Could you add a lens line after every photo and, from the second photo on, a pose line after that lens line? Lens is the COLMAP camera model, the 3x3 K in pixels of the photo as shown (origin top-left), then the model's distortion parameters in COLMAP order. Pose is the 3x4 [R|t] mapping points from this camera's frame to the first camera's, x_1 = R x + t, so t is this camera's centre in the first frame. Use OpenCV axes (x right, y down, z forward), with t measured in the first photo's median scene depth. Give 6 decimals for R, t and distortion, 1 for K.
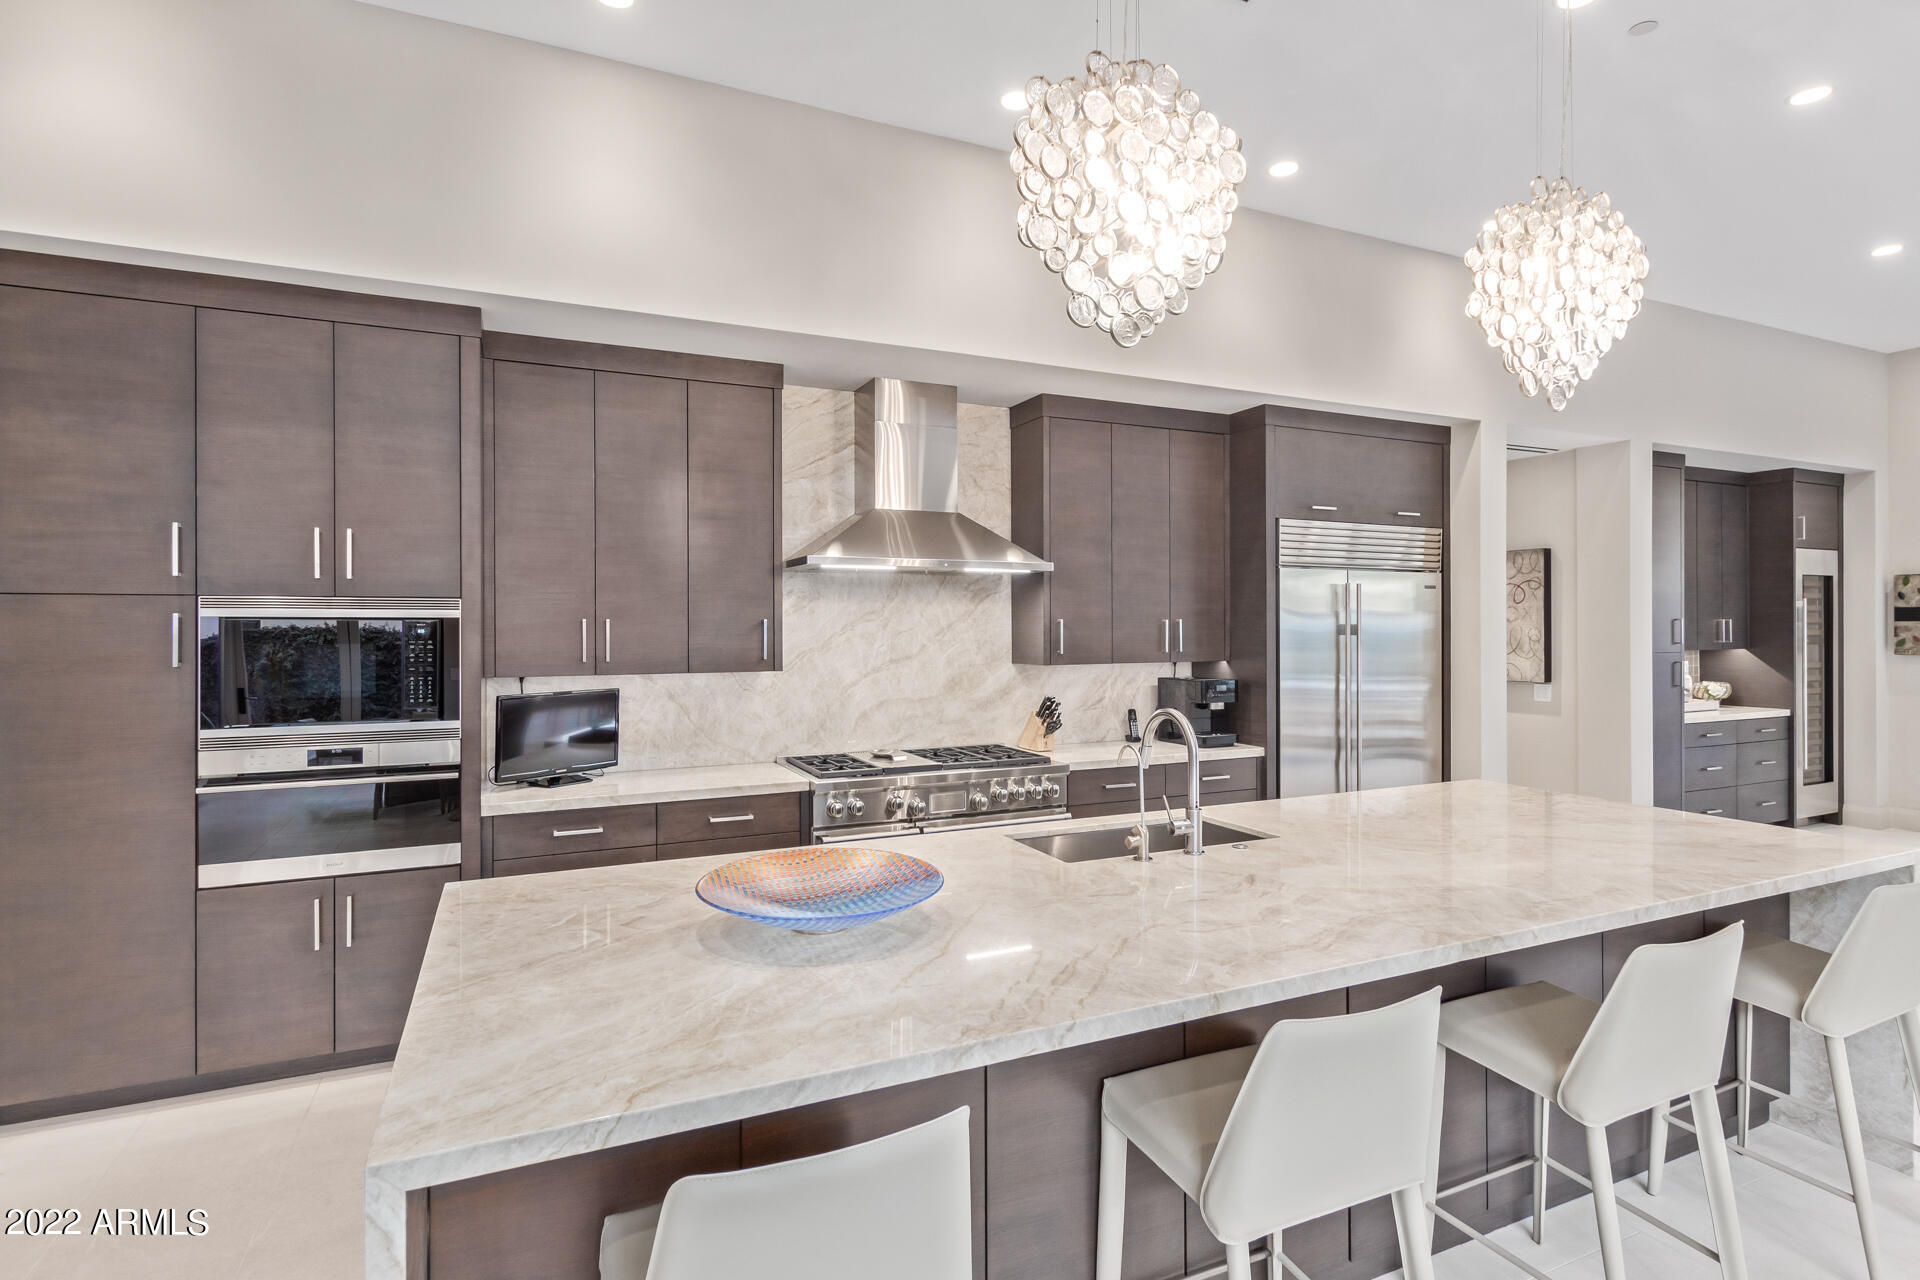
lens RADIAL K [[983.3, 0, 984.7], [0, 983.3, 618.8], [0, 0, 1]] dist [0.006378, -0.000188]
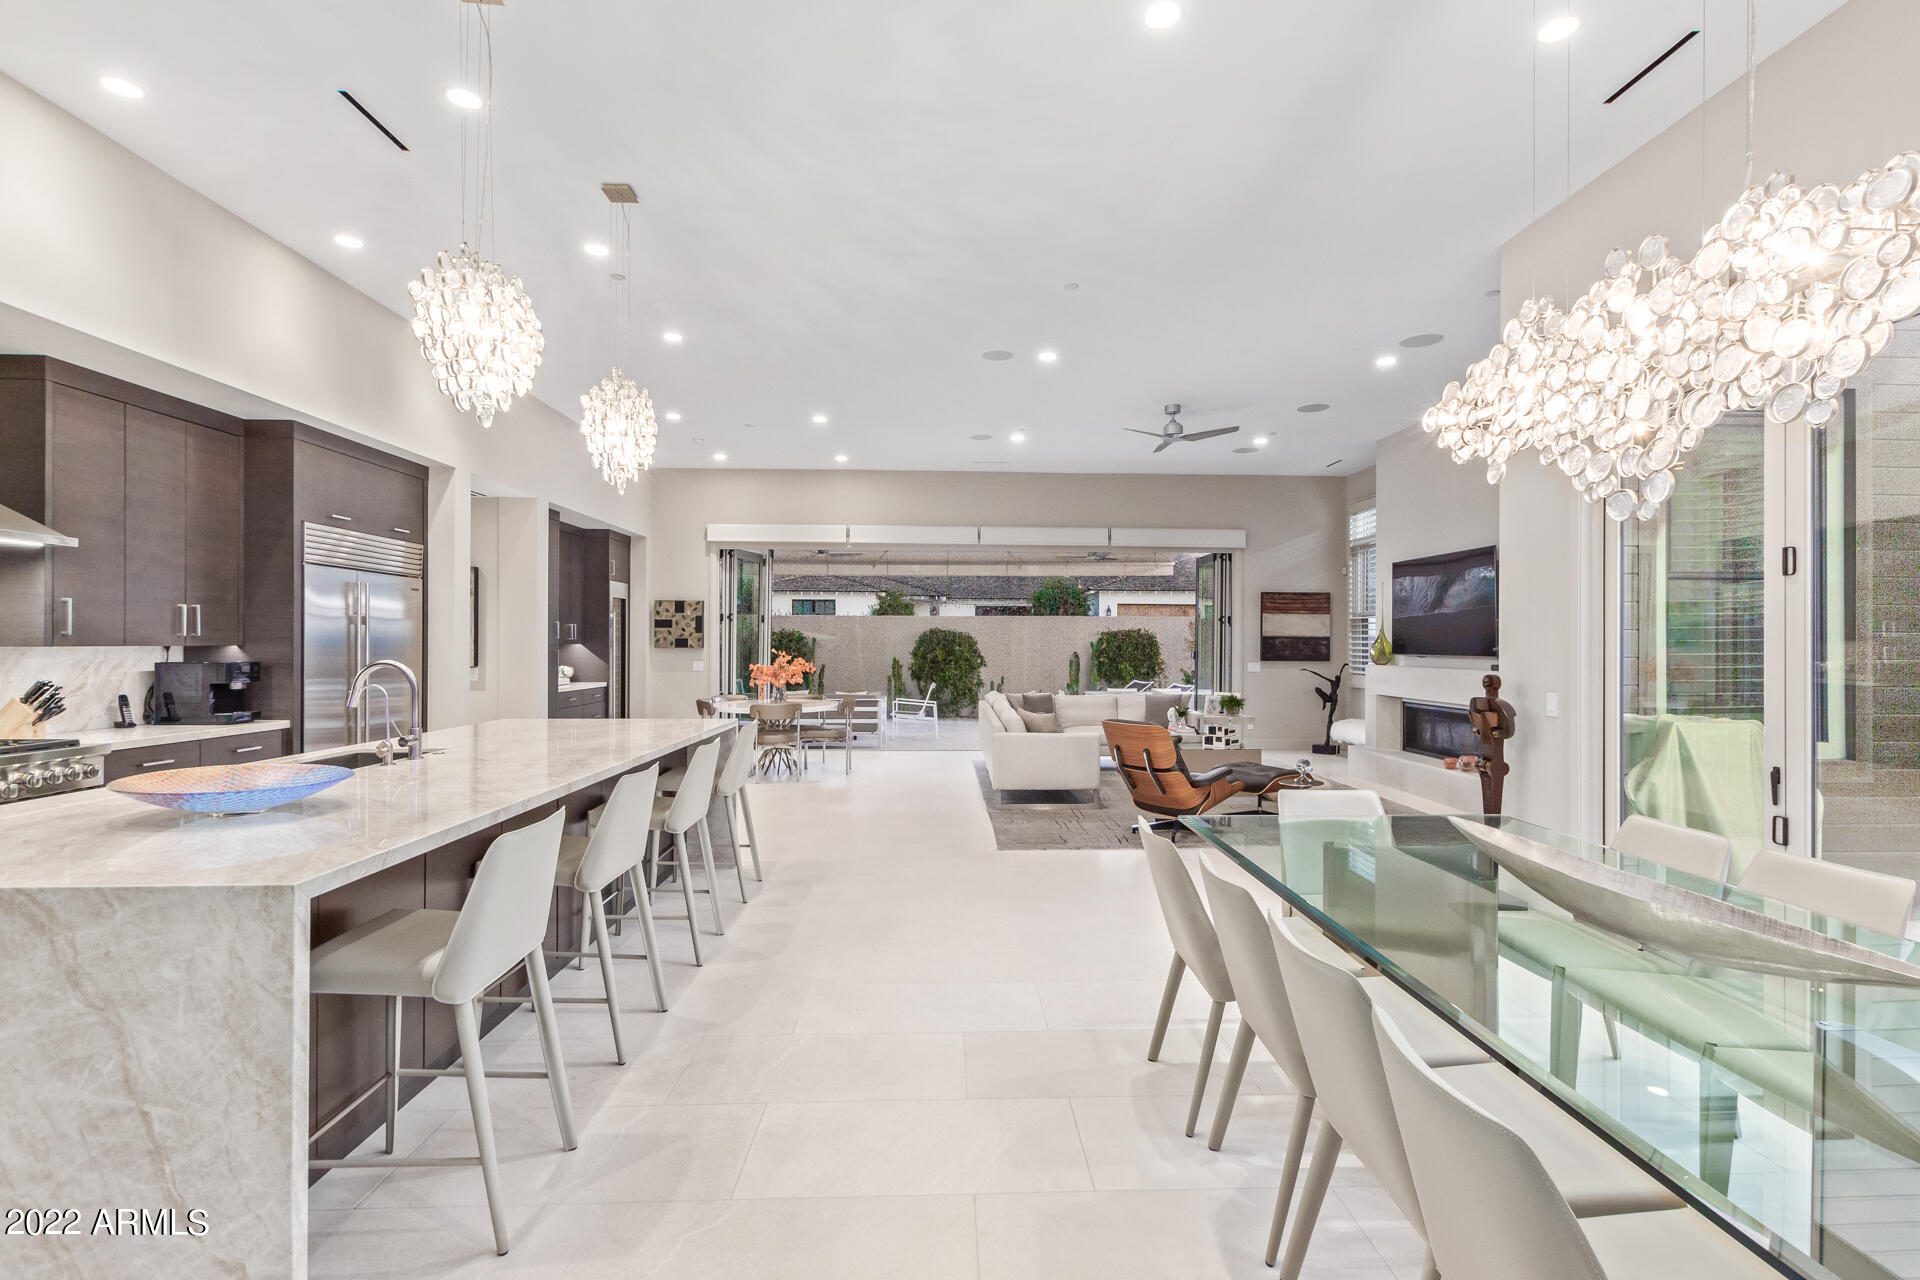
lens RADIAL K [[883.4, 0, 973.7], [0, 883.4, 639.4], [0, 0, 1]] dist [0.011570, -0.004878]
pose [[0.396366, 0.009543, 0.918043, -0.350439], [-0.014188, 0.999890, -0.004268, 0.030272], [-0.917983, -0.011334, 0.396458, -0.139625]]
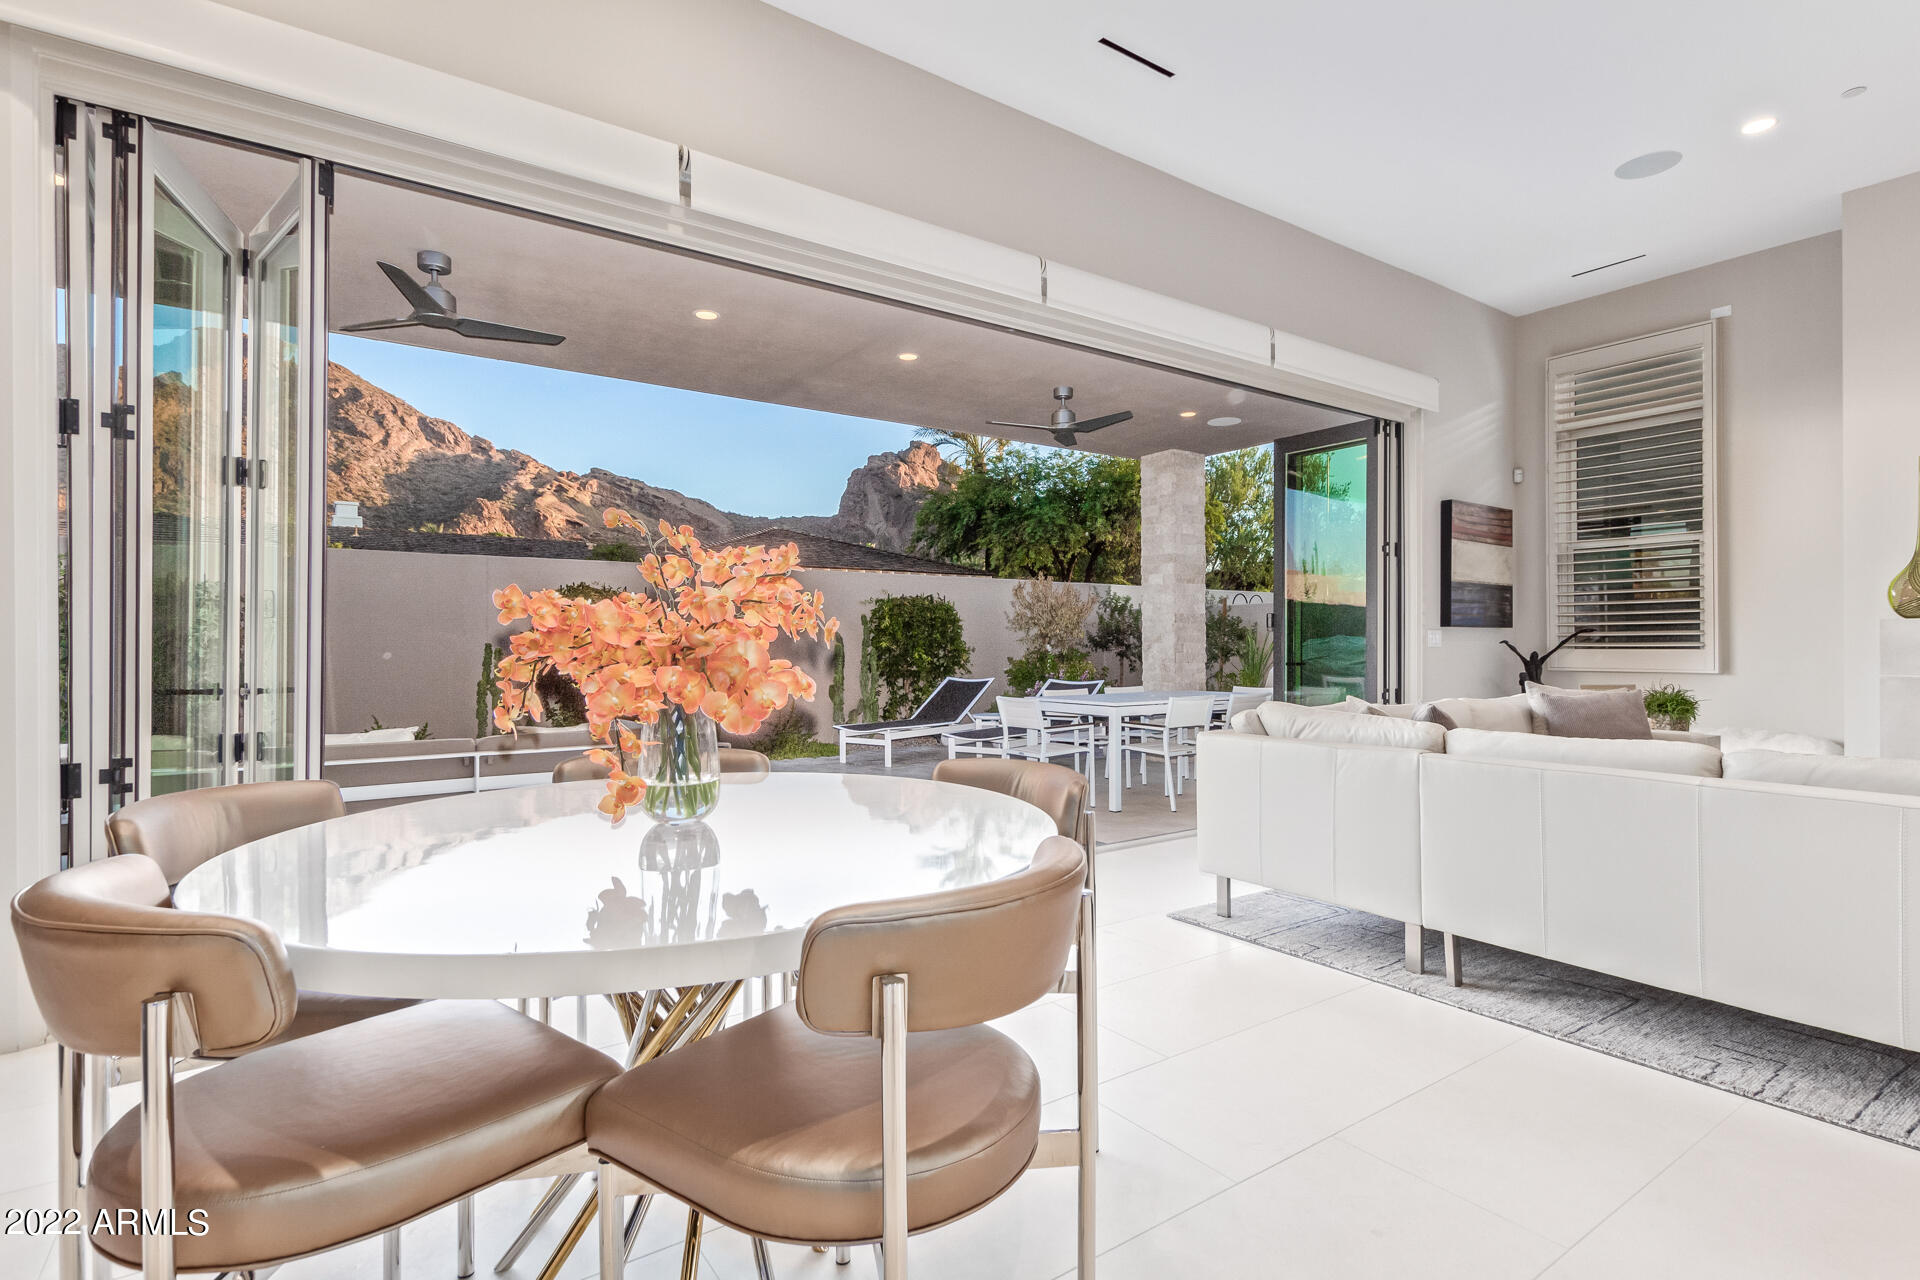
lens RADIAL K [[940.8, 0, 966.5], [0, 940.8, 630.2], [0, 0, 1]] dist [0.011043, 0.000219]
pose [[-0.169886, 0.022438, 0.985208, 0.823602], [-0.004601, 0.999712, -0.023561, 0.100643], [-0.985453, -0.008535, -0.169734, 0.921461]]
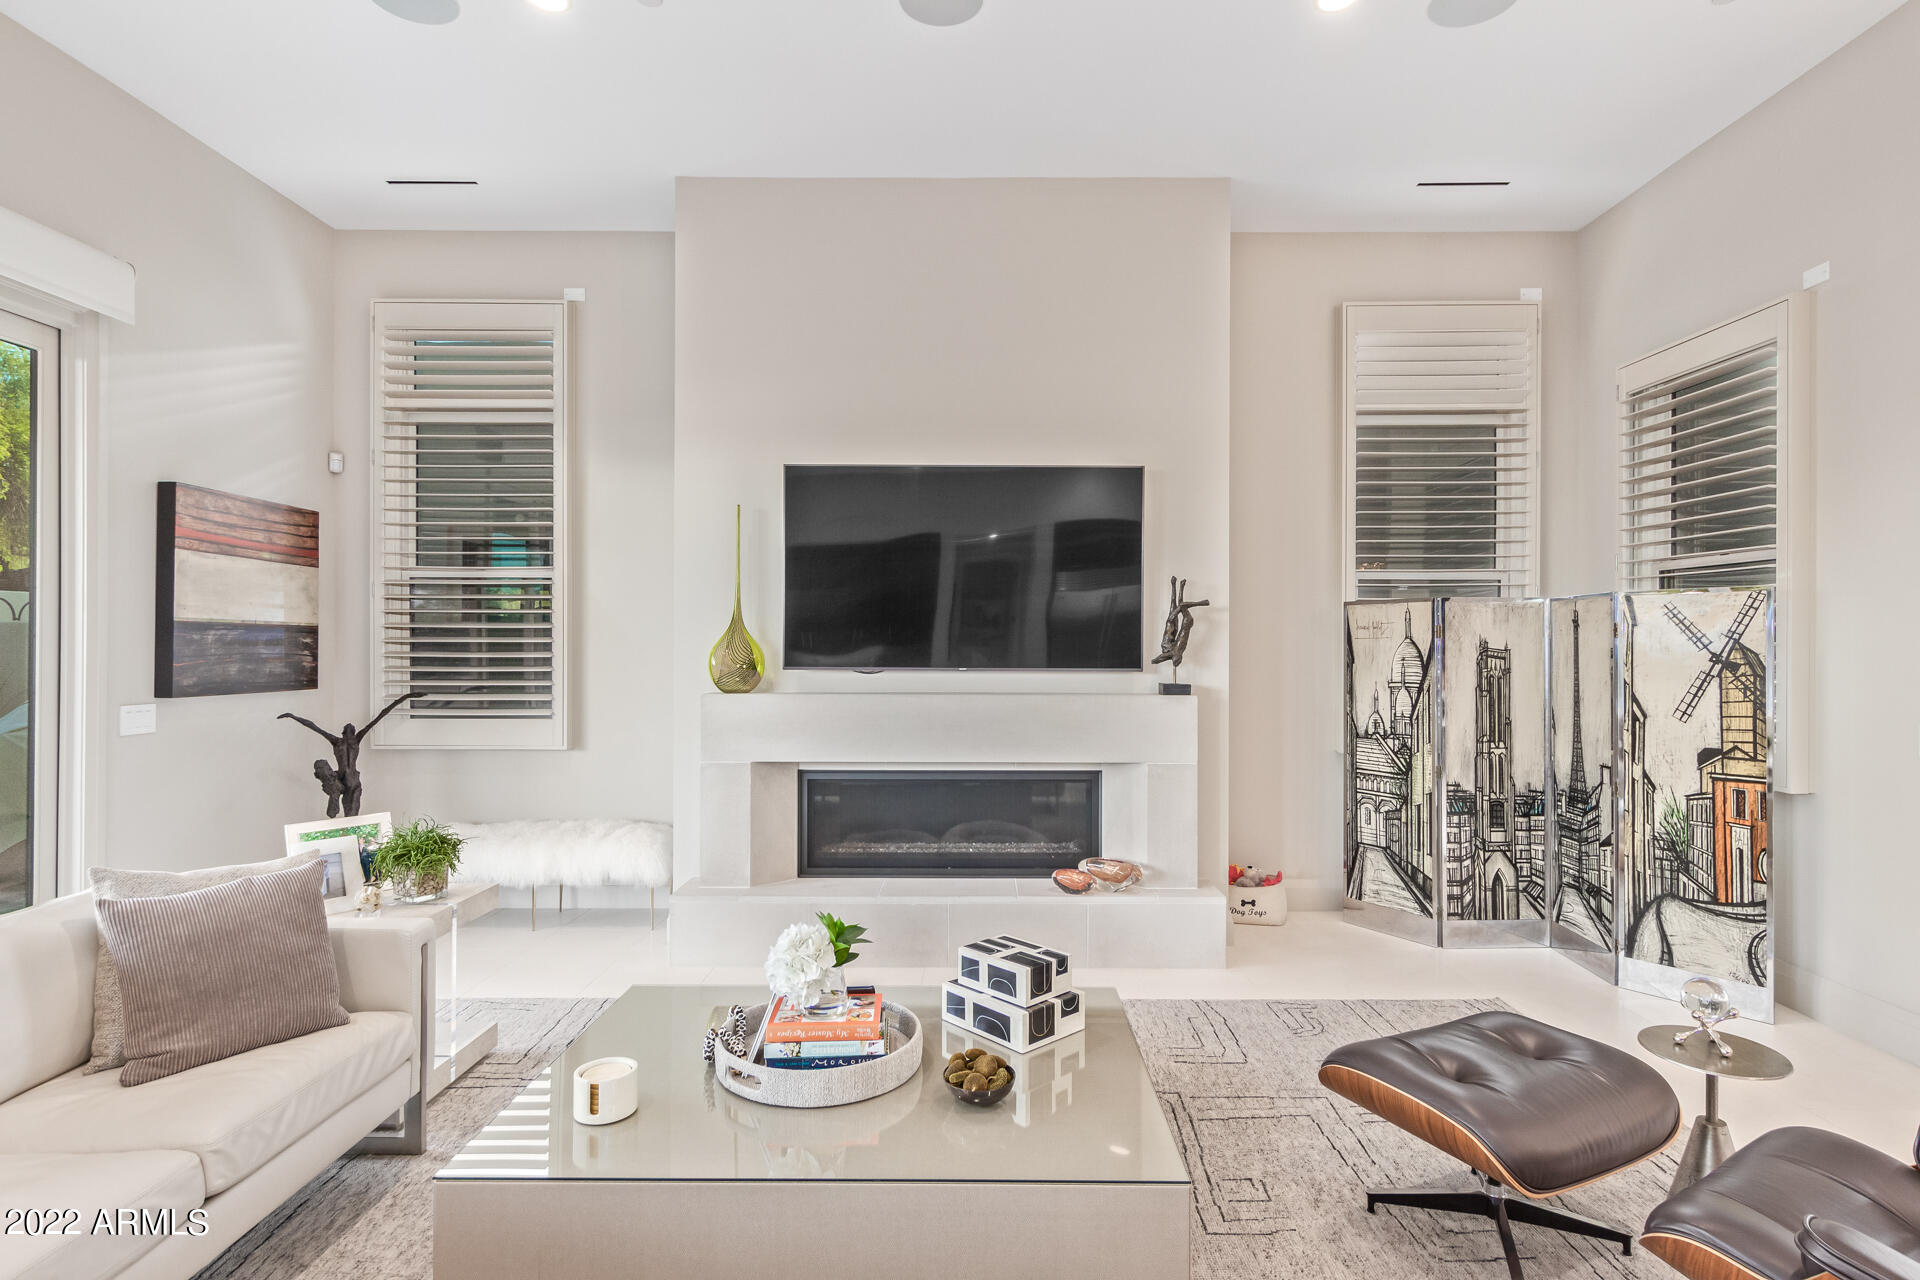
lens RADIAL K [[983.3, 0, 975.0], [0, 983.3, 643.8], [0, 0, 1]] dist [0.006378, -0.000188]
pose [[-0.900380, 0.001994, 0.435100, 1.039865], [-0.003610, 0.999921, -0.012054, 0.028632], [-0.435090, -0.012424, -0.900301, 0.500411]]
